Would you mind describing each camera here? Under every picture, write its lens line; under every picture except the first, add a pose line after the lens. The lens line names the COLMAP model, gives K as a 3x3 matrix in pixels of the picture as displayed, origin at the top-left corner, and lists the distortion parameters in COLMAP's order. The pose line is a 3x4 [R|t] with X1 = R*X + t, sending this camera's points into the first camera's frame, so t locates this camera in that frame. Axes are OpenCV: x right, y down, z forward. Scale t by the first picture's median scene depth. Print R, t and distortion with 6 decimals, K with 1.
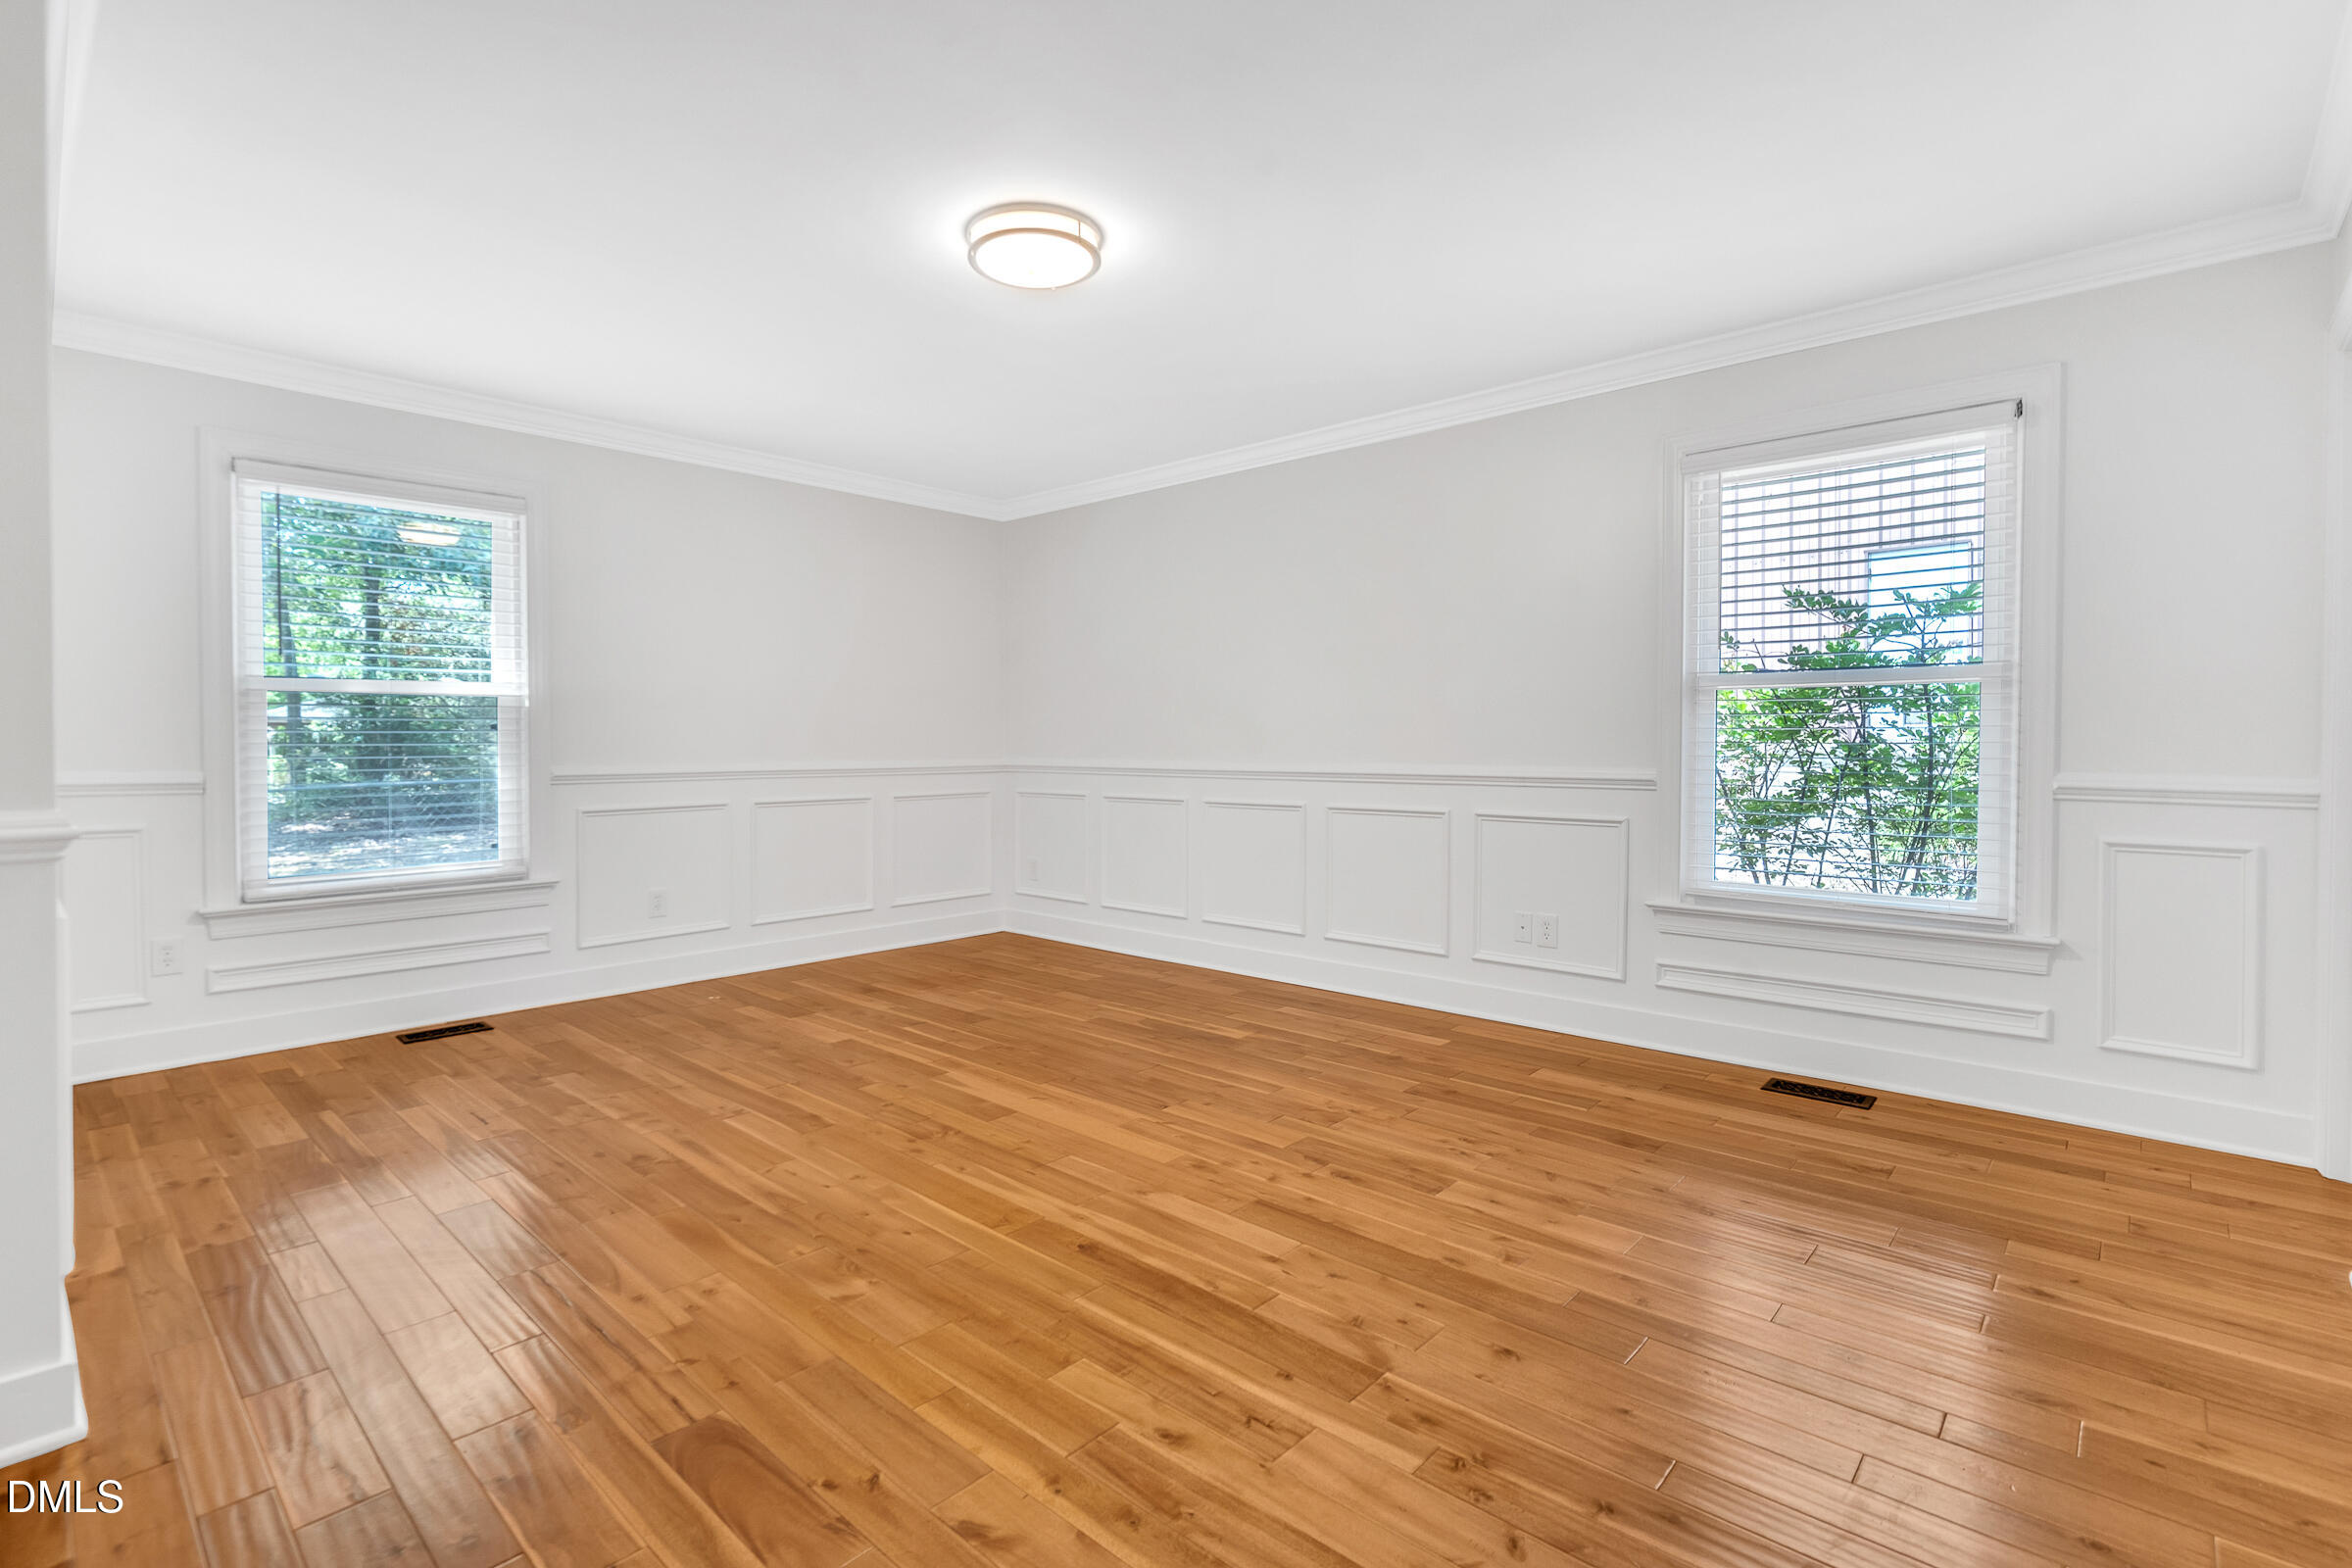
lens RADIAL K [[1083.3, 0, 1146.2], [0, 1083.3, 759.8], [0, 0, 1]] dist [-0.000055, -0.000561]
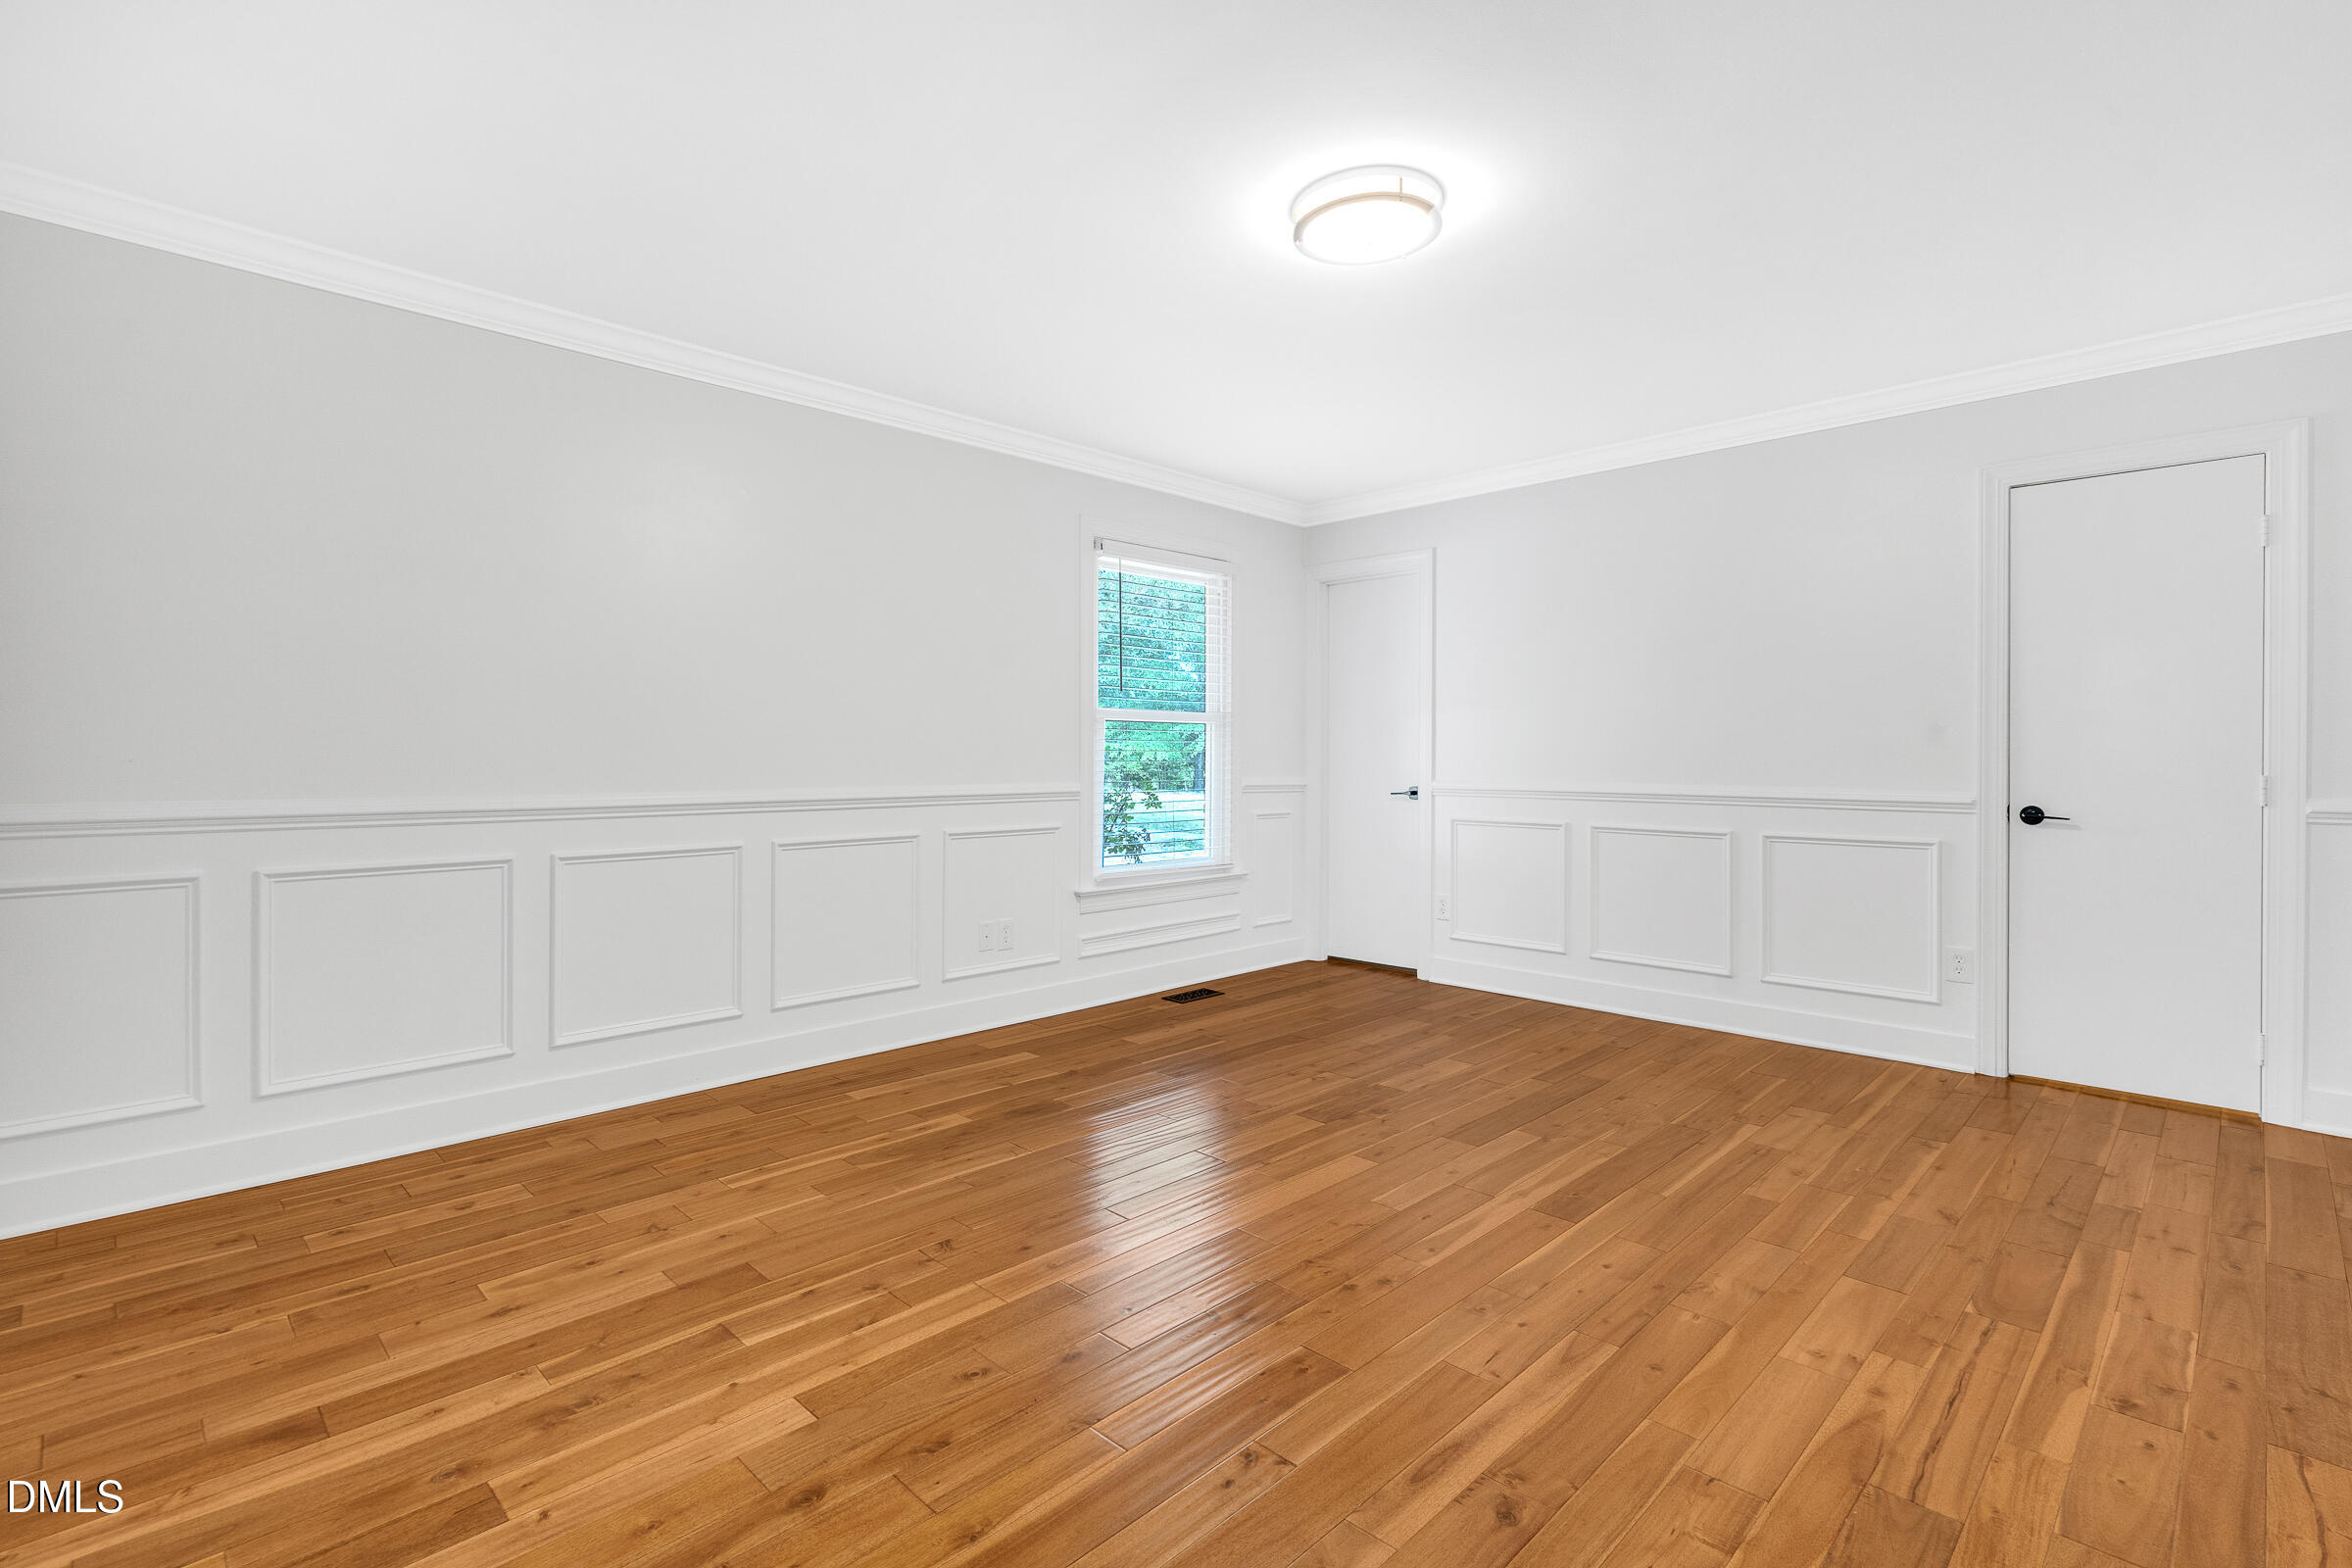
lens RADIAL K [[1083.3, 0, 1146.2], [0, 1083.3, 759.8], [0, 0, 1]] dist [-0.000055, -0.000561]
pose [[0.051752, -0.000628, 0.998660, -1.072032], [0.017664, 0.999844, -0.000287, -0.022779], [-0.998504, 0.017655, 0.051755, 1.196241]]
